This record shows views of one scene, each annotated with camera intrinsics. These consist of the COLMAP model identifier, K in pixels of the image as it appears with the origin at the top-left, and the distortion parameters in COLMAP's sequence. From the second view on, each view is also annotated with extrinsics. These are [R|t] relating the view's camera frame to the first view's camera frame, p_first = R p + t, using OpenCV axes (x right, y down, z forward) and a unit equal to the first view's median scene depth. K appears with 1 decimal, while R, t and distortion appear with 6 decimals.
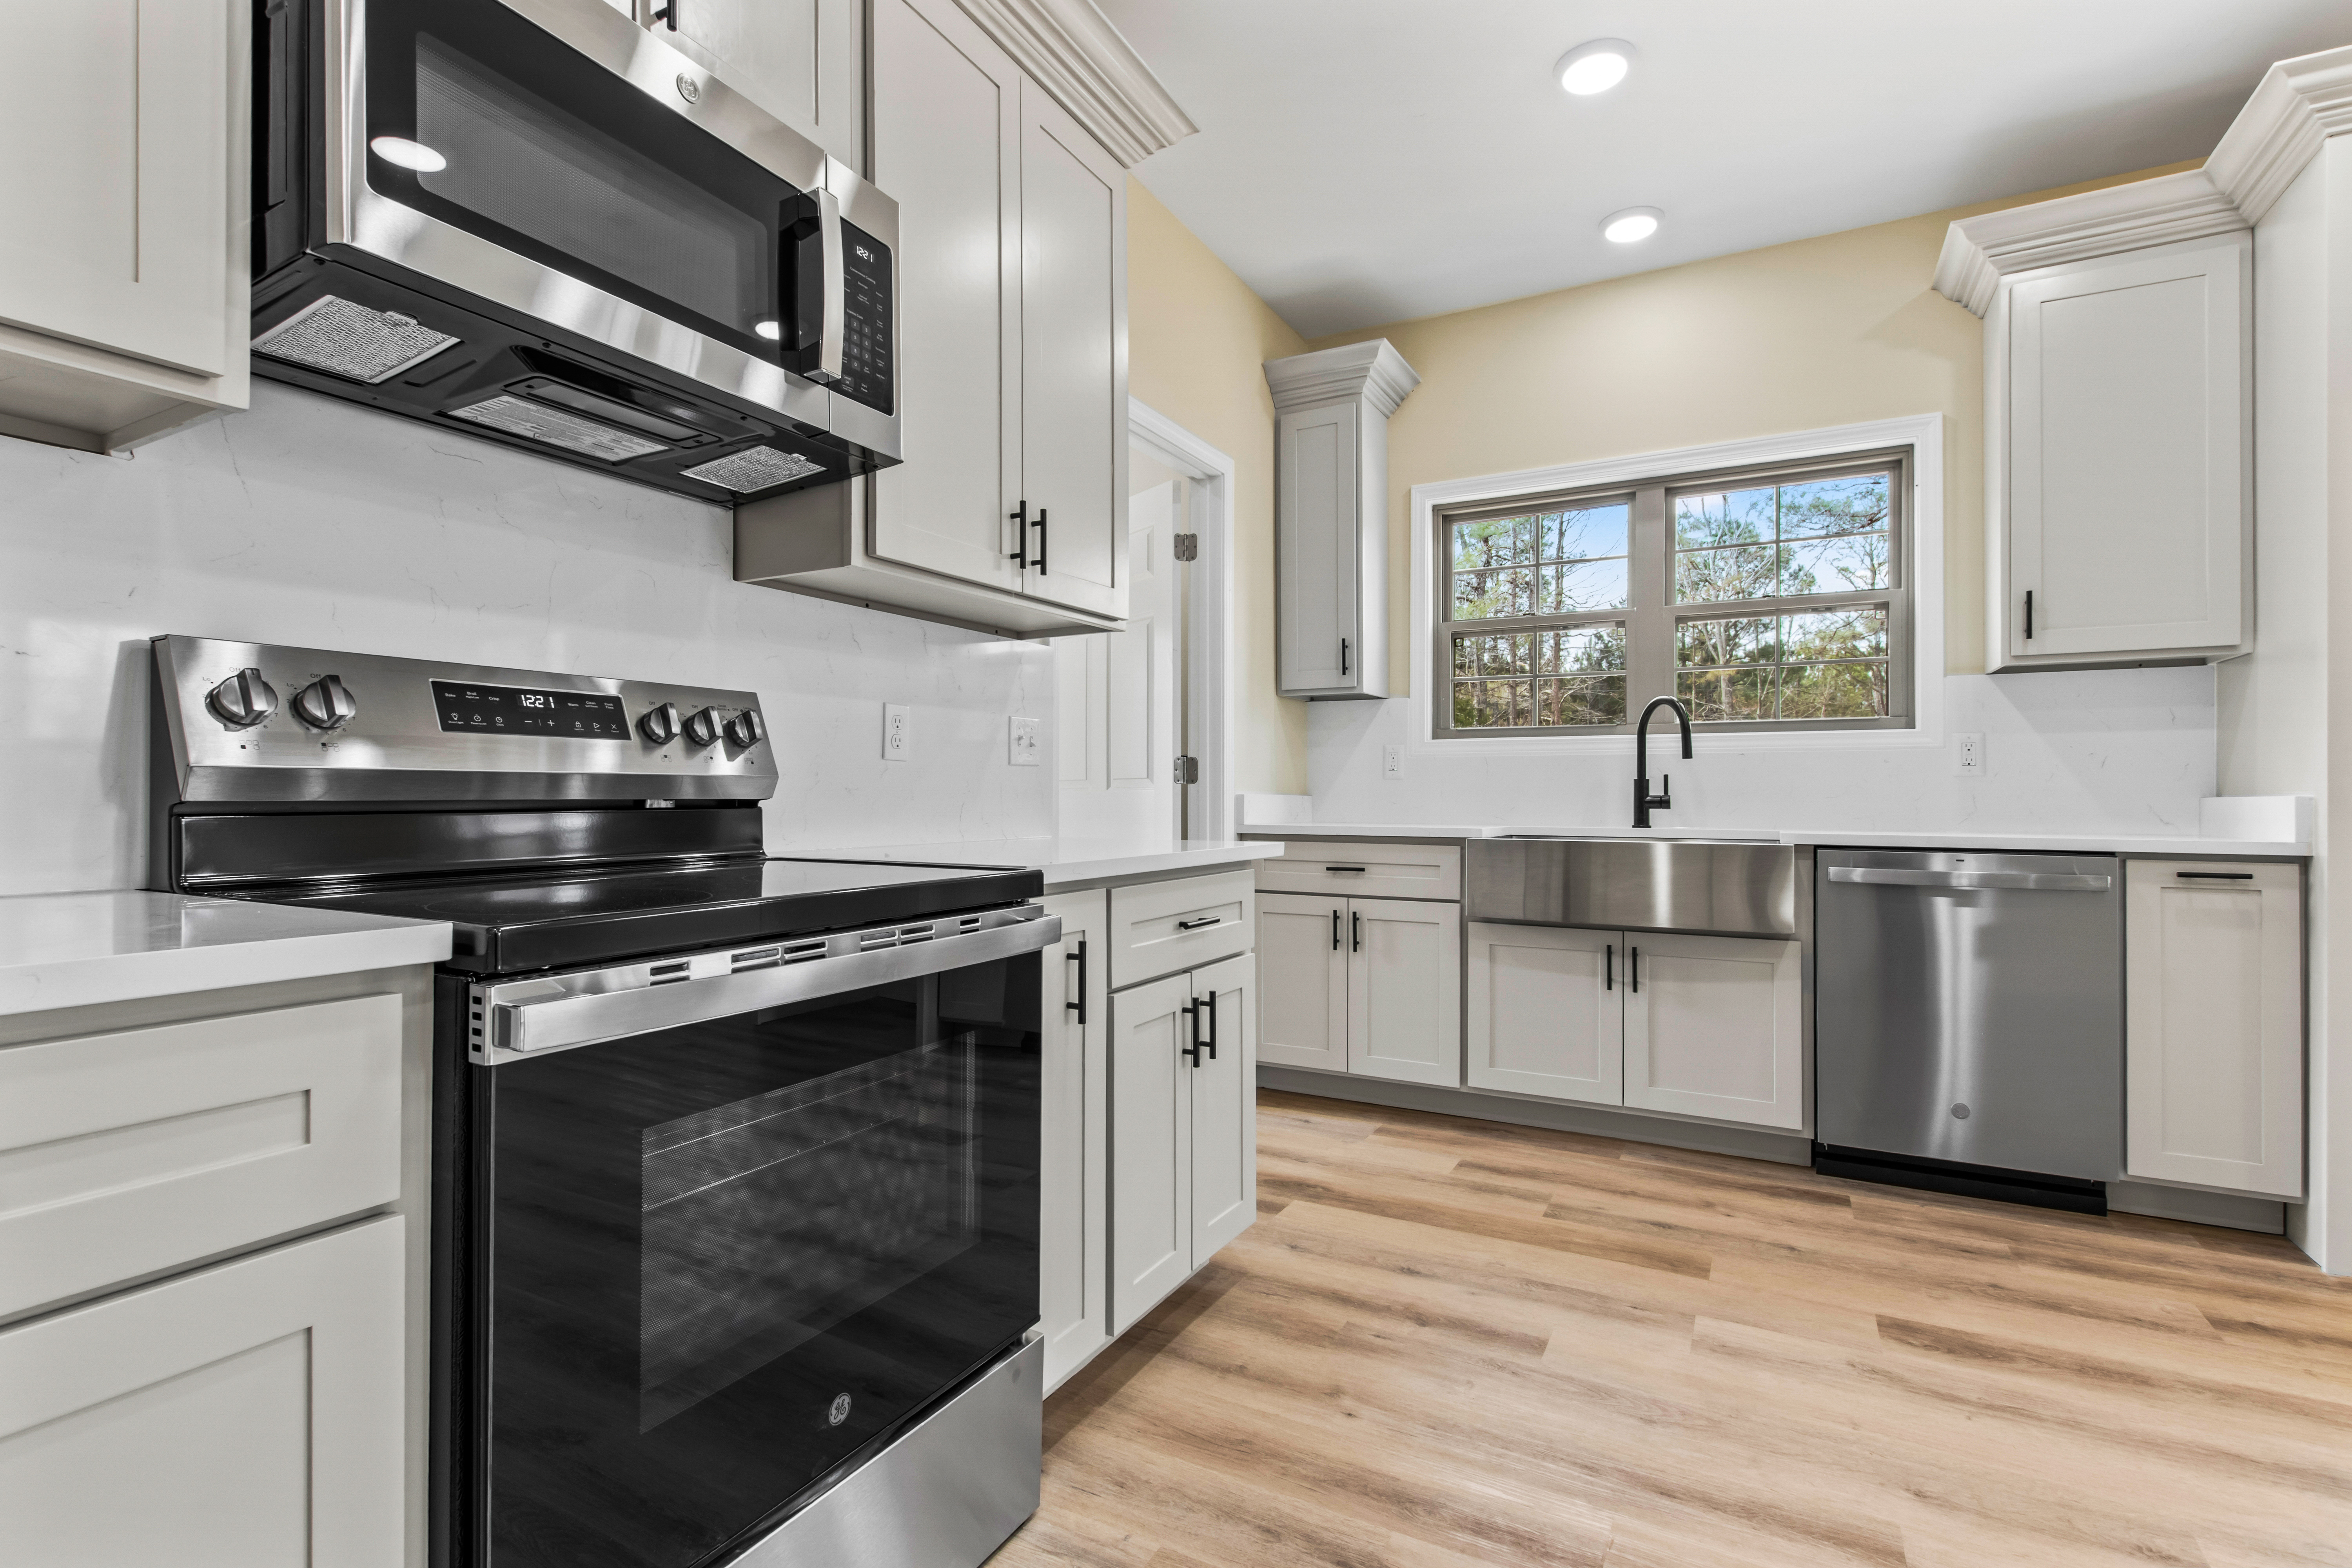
lens RADIAL K [[1108.9, 0, 1194.8], [0, 1108.9, 784.9], [0, 0, 1]] dist [0.006035, -0.004337]
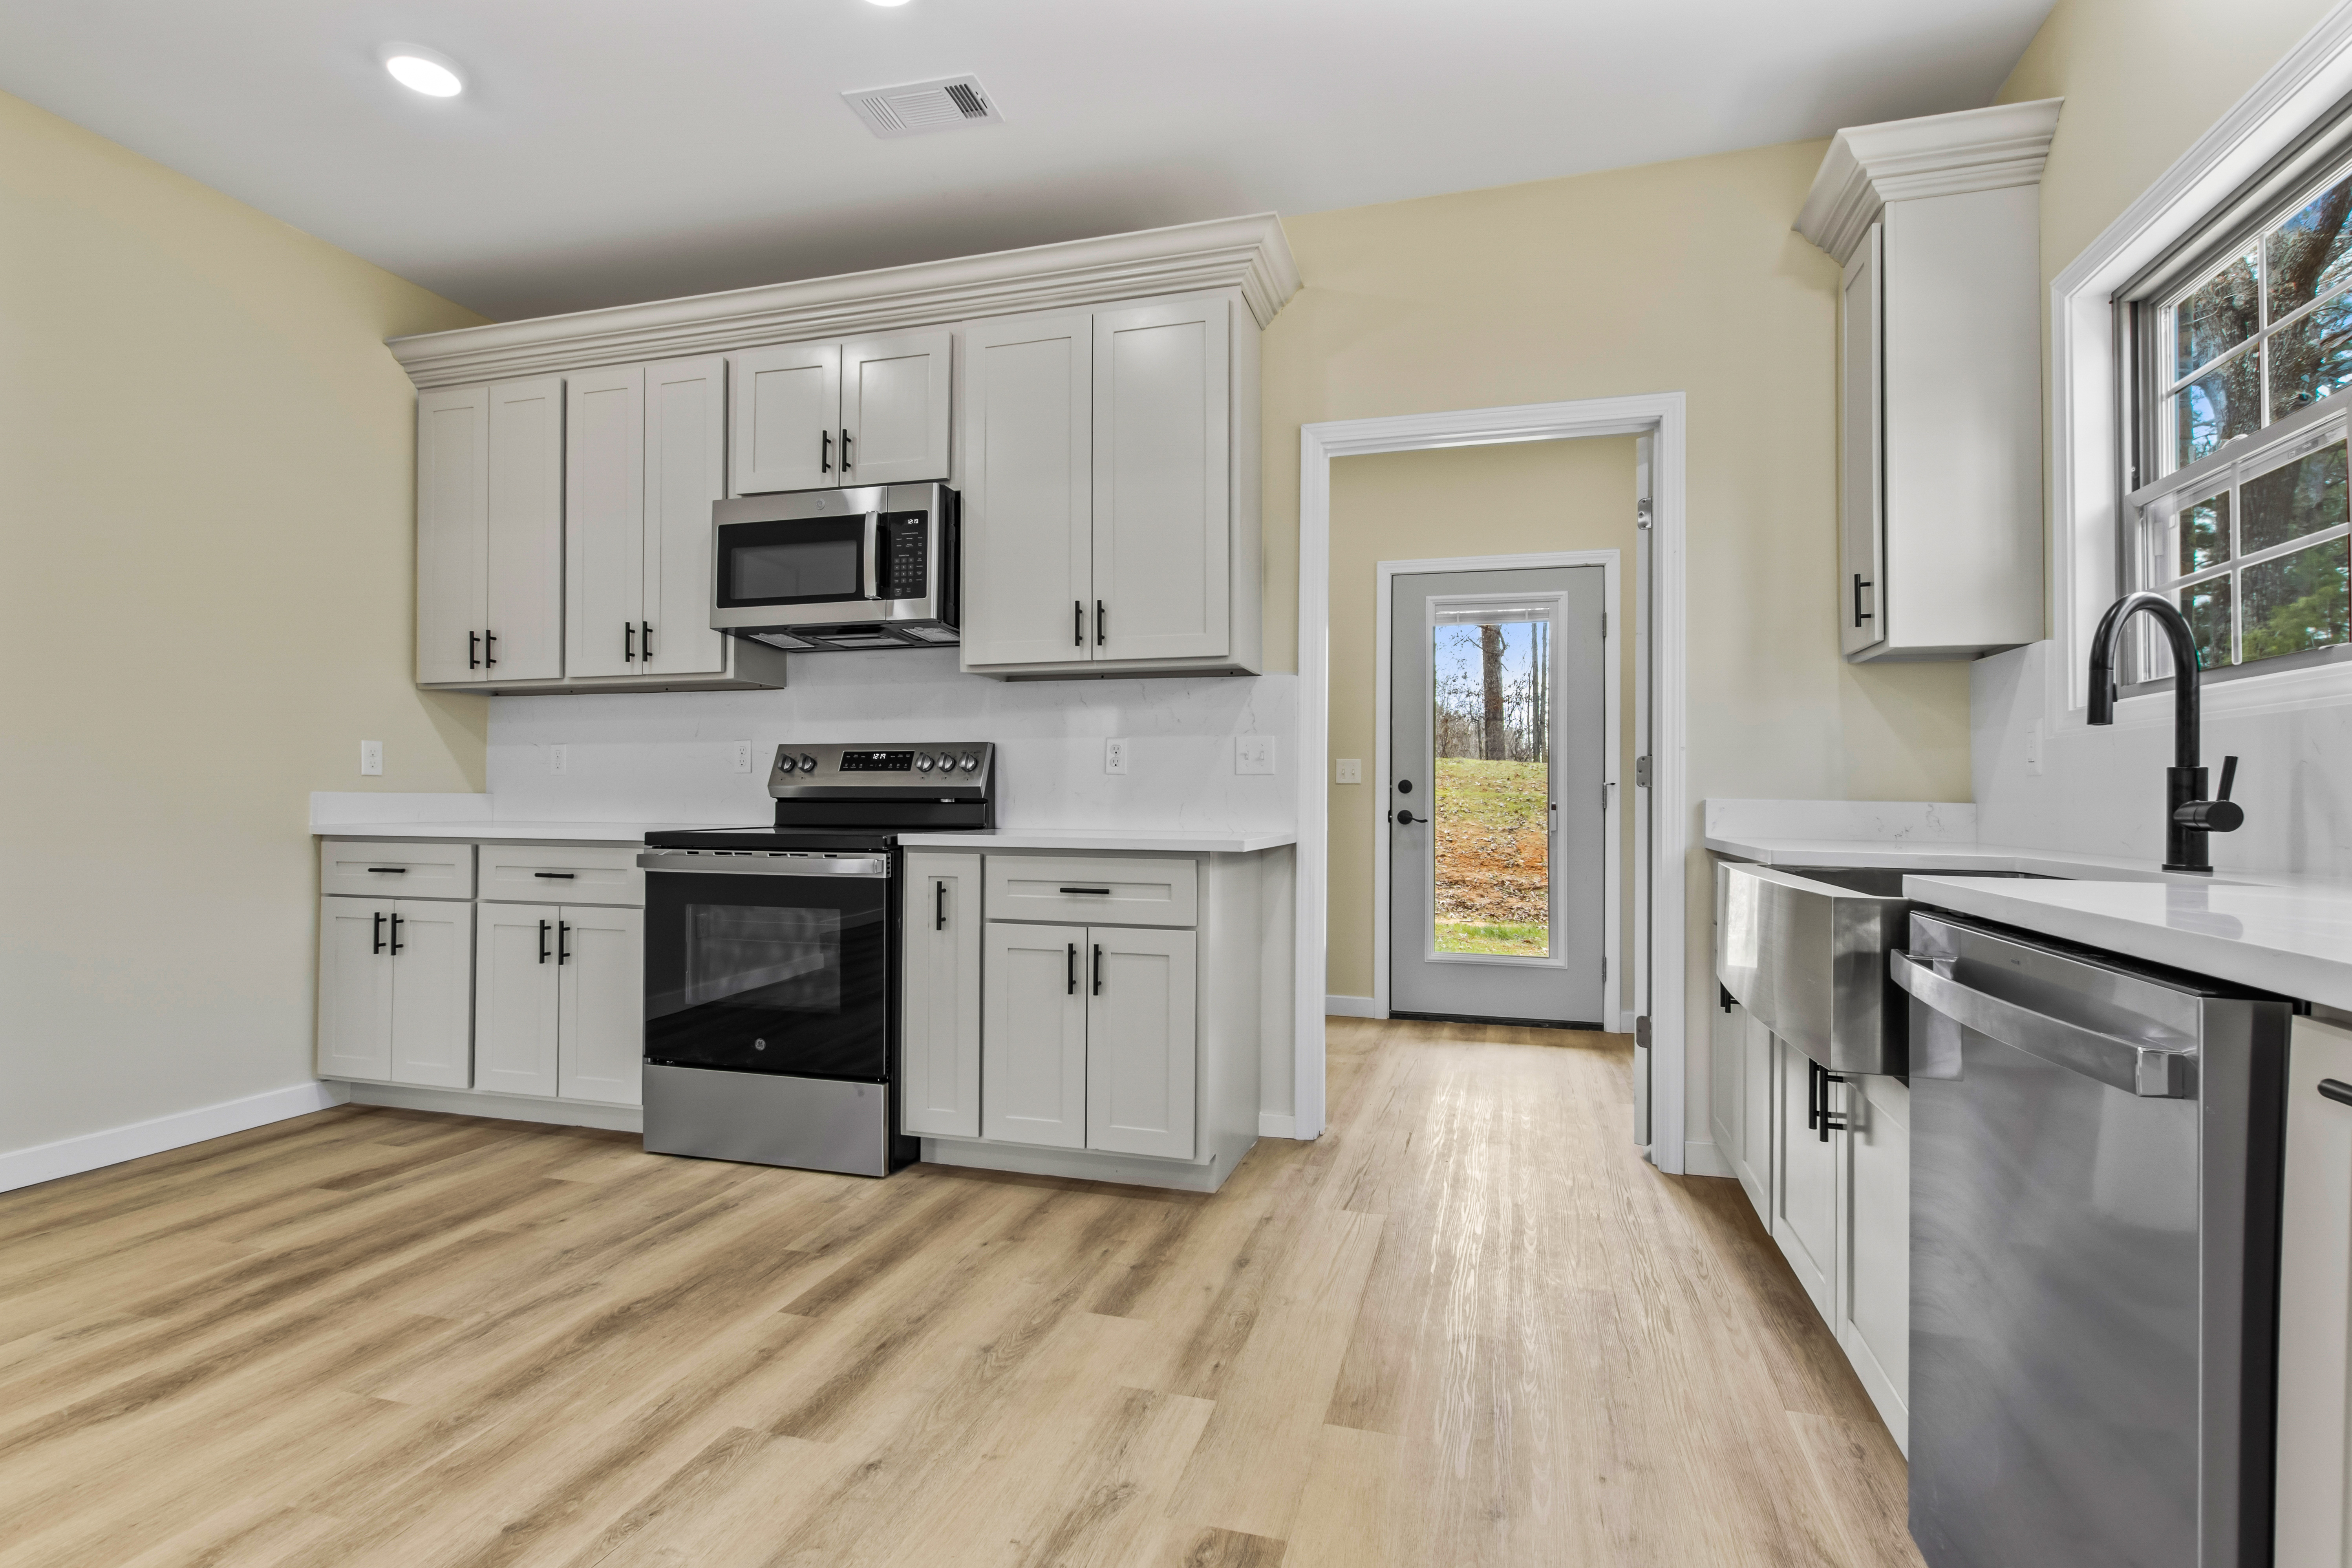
lens RADIAL K [[1109.0, 0, 1162.5], [0, 1109.0, 778.7], [0, 0, 1]] dist [0.006035, -0.004337]
pose [[0.194989, -0.017574, -0.980648, 1.047132], [0.002492, 0.999845, -0.017423, 0.009177], [0.980802, 0.000954, 0.195003, 0.640787]]
